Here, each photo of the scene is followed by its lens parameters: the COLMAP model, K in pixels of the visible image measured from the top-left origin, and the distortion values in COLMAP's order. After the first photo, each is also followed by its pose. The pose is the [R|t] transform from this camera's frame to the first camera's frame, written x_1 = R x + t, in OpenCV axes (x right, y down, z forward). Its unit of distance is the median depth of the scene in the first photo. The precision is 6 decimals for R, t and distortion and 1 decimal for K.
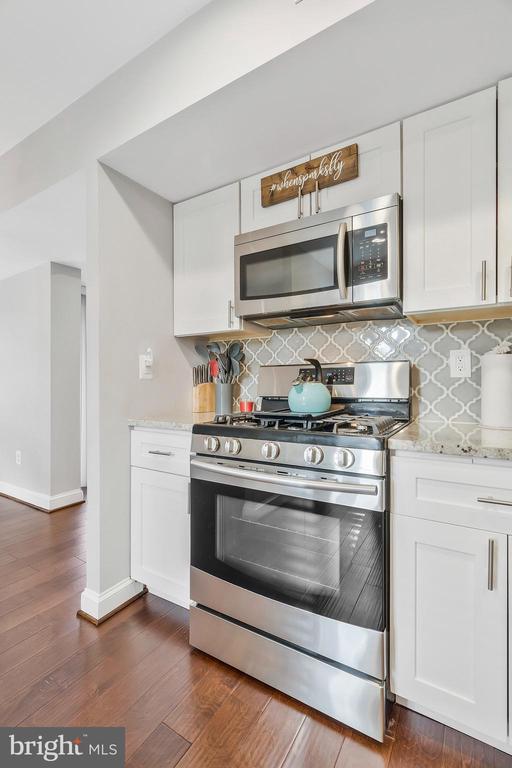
lens RADIAL K [[346.9, 0, 258.4], [0, 346.9, 378.0], [0, 0, 1]] dist [-0.007385, 0.002595]
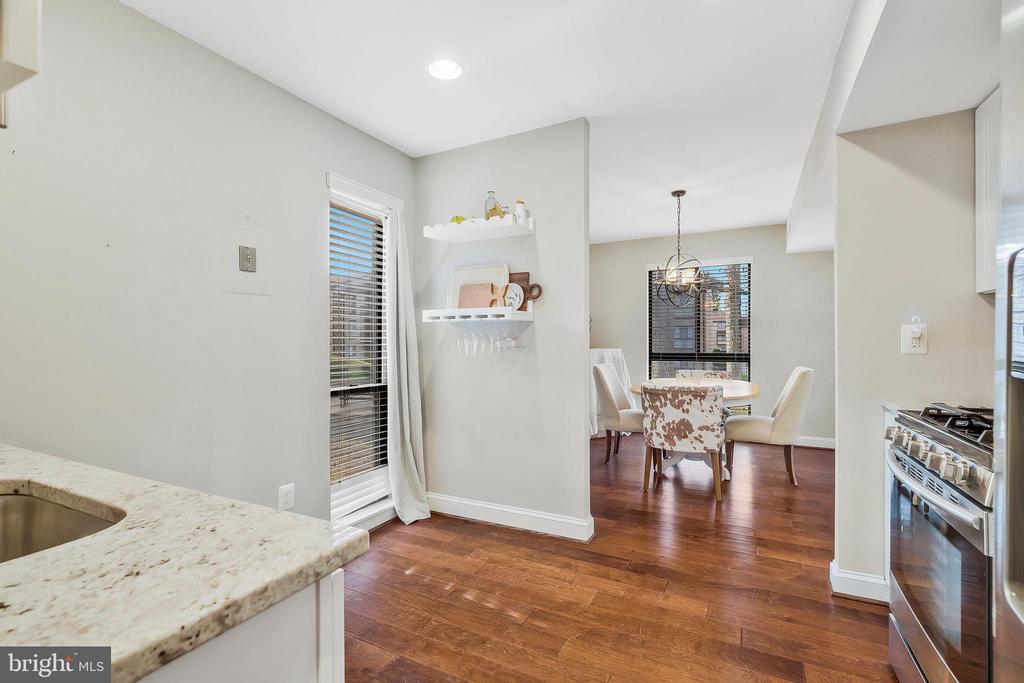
lens RADIAL K [[462.6, 0, 513.5], [0, 462.6, 343.9], [0, 0, 1]] dist [-0.007385, 0.002595]
pose [[0.077069, 0.004940, -0.997014, 0.724605], [0.005031, 0.999973, 0.005344, -0.031784], [0.997013, -0.005428, 0.077042, -0.031671]]
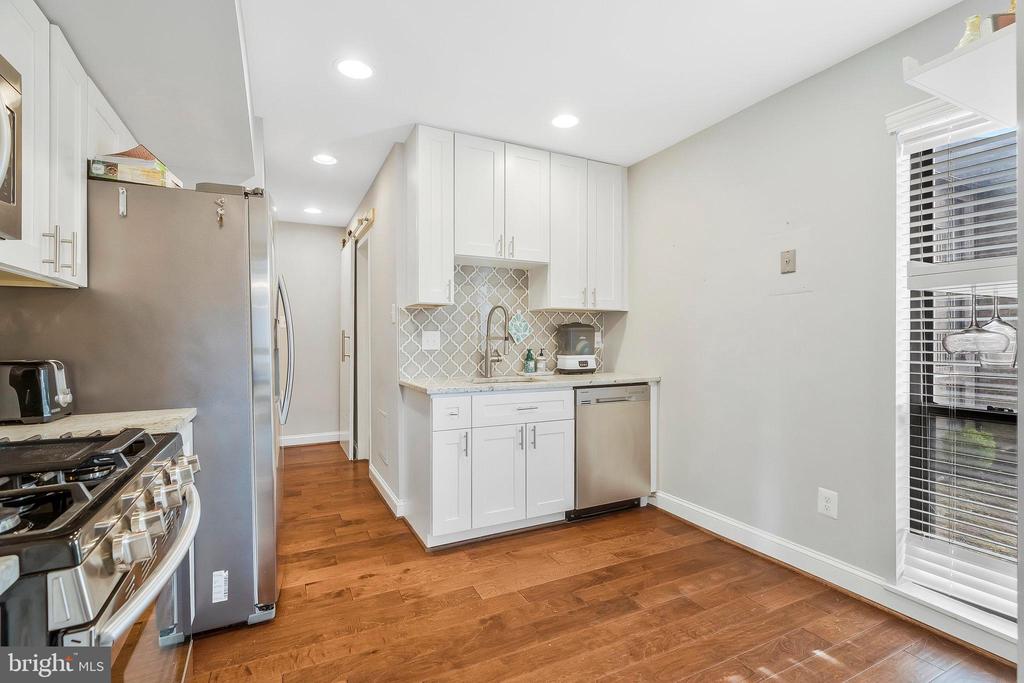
lens RADIAL K [[462.6, 0, 508.4], [0, 462.6, 347.4], [0, 0, 1]] dist [-0.007385, 0.002595]
pose [[-0.836070, 0.005626, 0.548595, -0.645302], [0.010476, 0.999929, 0.005711, -0.025120], [-0.548523, 0.010522, -0.836069, 0.953595]]
